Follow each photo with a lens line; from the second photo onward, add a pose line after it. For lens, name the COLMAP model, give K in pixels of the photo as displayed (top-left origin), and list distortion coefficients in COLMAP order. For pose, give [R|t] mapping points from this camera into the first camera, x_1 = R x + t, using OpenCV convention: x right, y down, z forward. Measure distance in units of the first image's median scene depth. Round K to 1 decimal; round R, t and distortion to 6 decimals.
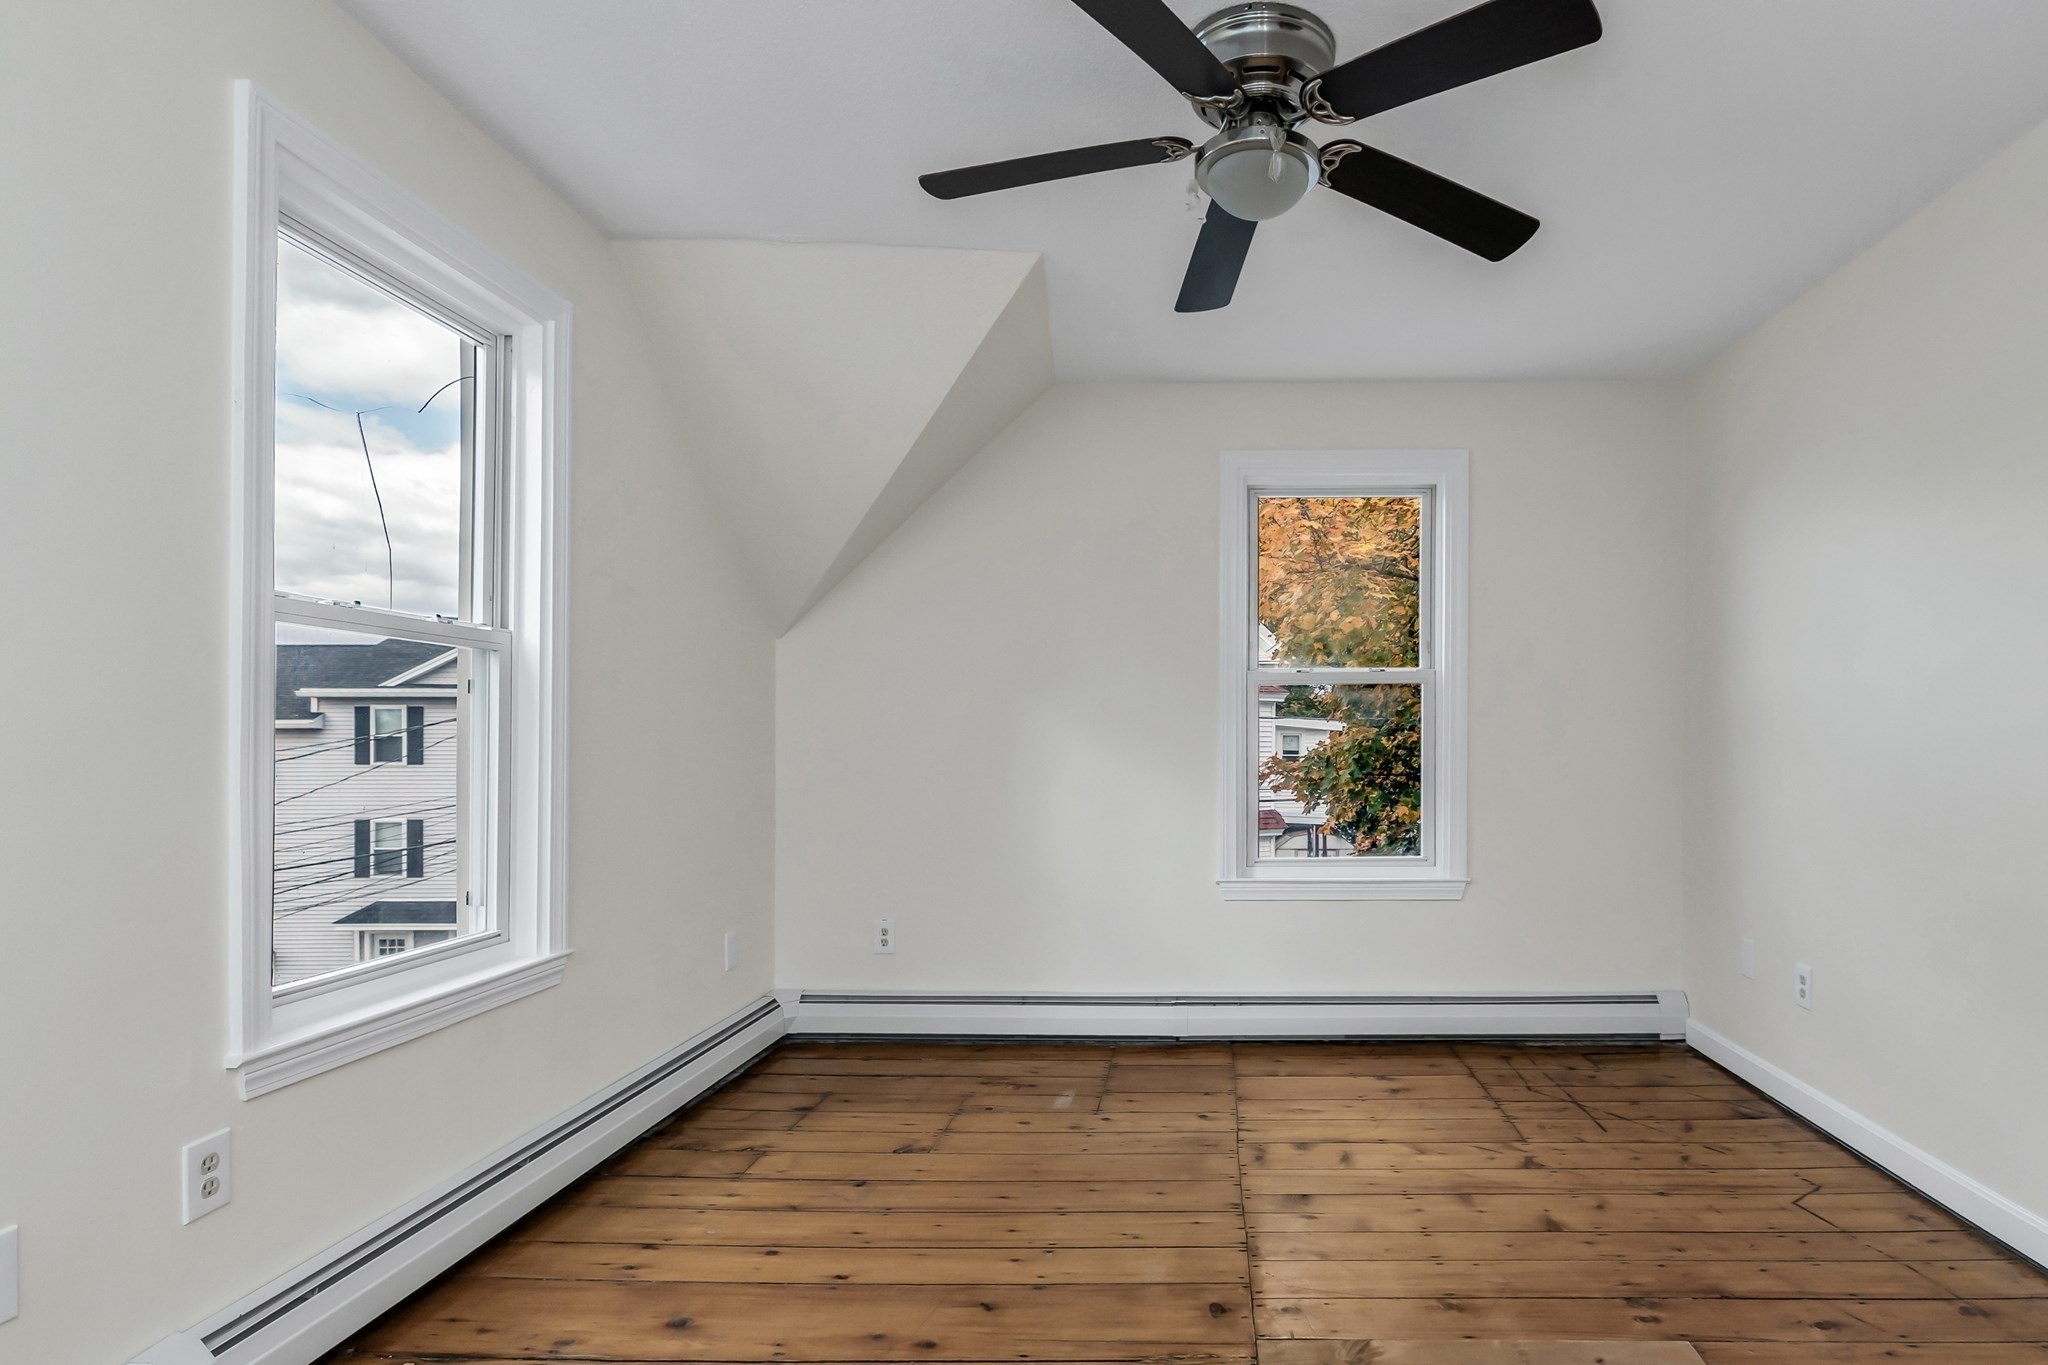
lens RADIAL K [[1138.8, 0, 1038.4], [0, 1138.8, 732.0], [0, 0, 1]] dist [-0.005394, 0.001055]
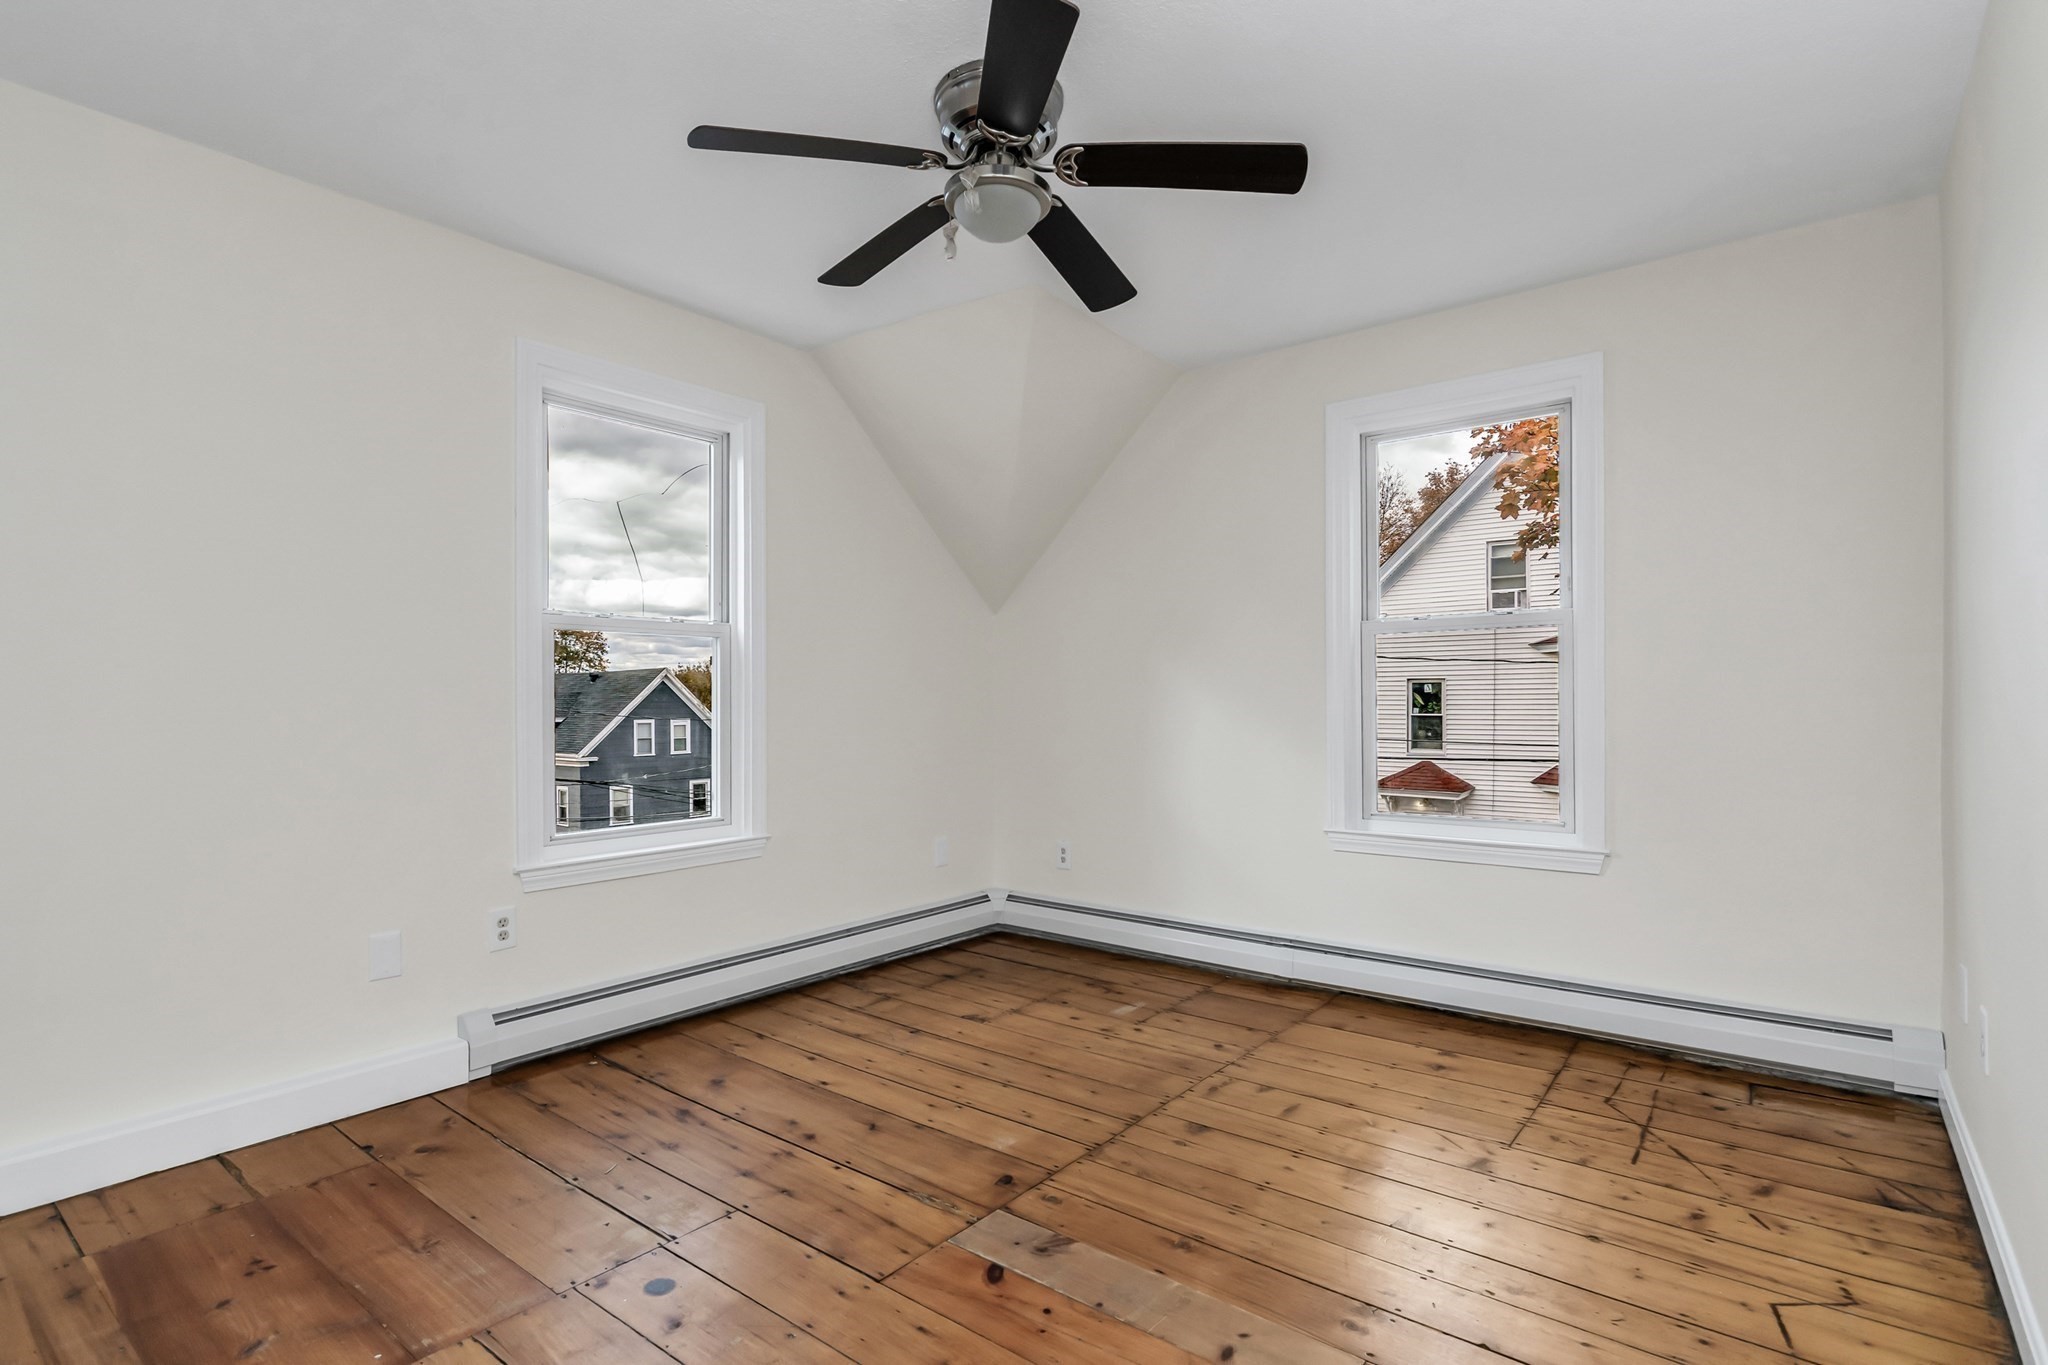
lens RADIAL K [[1018.4, 0, 1021.6], [0, 1018.4, 692.1], [0, 0, 1]] dist [-0.007810, 0.003082]
pose [[0.779639, -0.006063, -0.626199, 0.595113], [0.007752, 0.999970, -0.000030, 0.006626], [0.626181, -0.004831, 0.779663, 0.146966]]
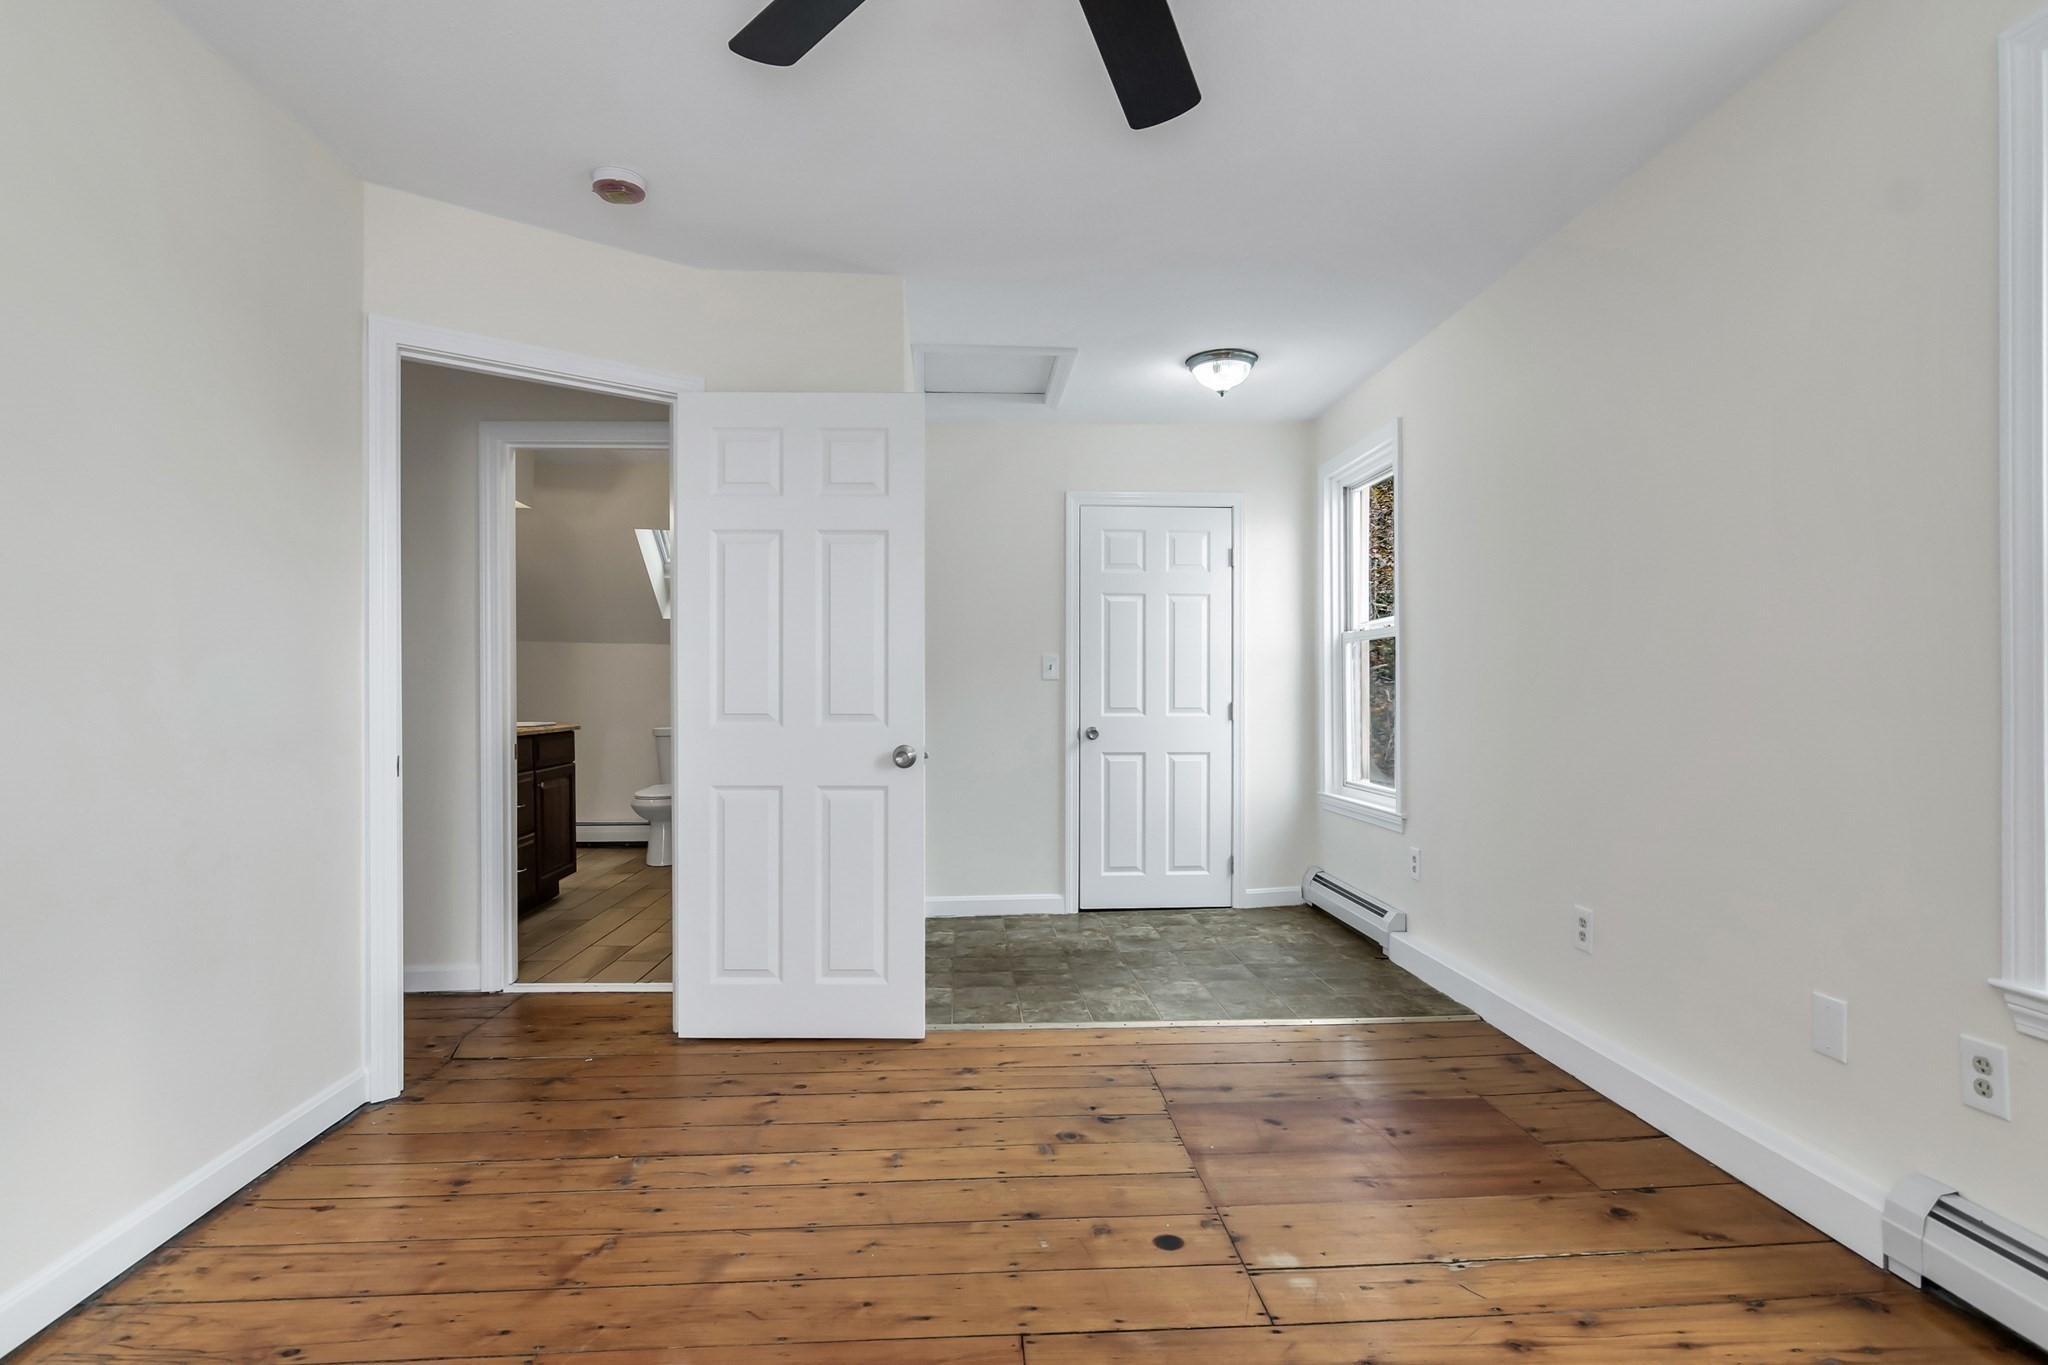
lens RADIAL K [[1018.4, 0, 1017.1], [0, 1018.4, 688.6], [0, 0, 1]] dist [-0.007810, 0.003082]
pose [[-0.998575, 0.004534, -0.053166, 0.149221], [0.004788, 0.999978, -0.004664, 0.011221], [0.053144, -0.004912, -0.998575, 1.179957]]
